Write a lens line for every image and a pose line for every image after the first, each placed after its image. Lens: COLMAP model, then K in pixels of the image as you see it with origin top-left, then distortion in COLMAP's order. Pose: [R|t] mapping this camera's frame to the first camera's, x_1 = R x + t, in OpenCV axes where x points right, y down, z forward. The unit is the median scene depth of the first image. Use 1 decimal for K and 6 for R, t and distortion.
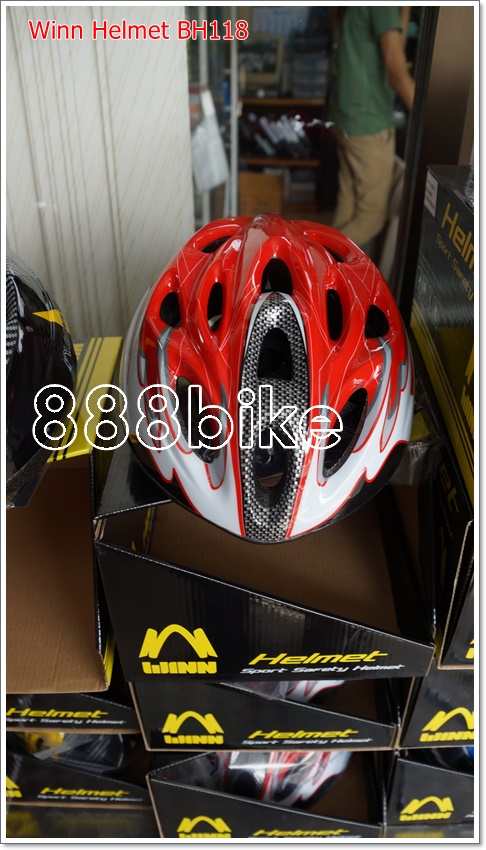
lens RADIAL K [[605.1, 0, 243.0], [0, 605.1, 425.0], [0, 0, 1]] dist [-0.108430, 0.005174]
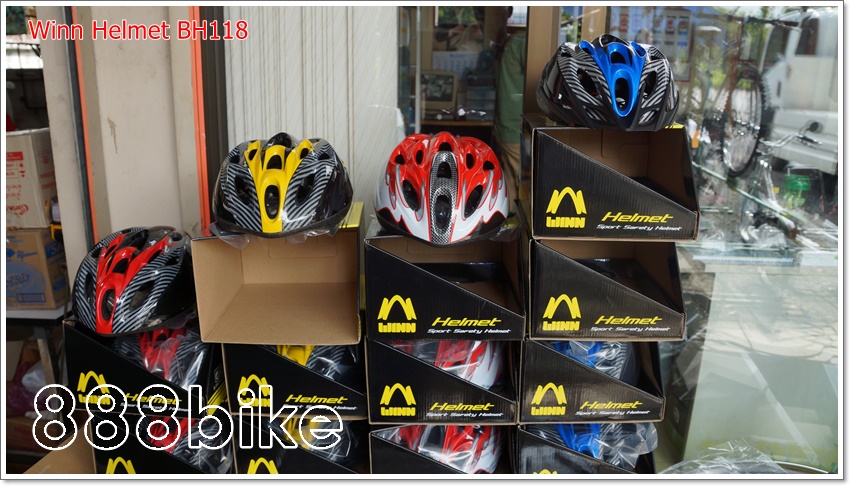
lens RADIAL K [[605.1, 0, 425.0], [0, 605.1, 243.0], [0, 0, 1]] dist [-0.108430, 0.005174]
pose [[0.999882, 0.014003, 0.006290, -0.029912], [-0.011287, 0.948375, -0.316950, 0.783196], [-0.010403, 0.316841, 0.948421, -1.016933]]
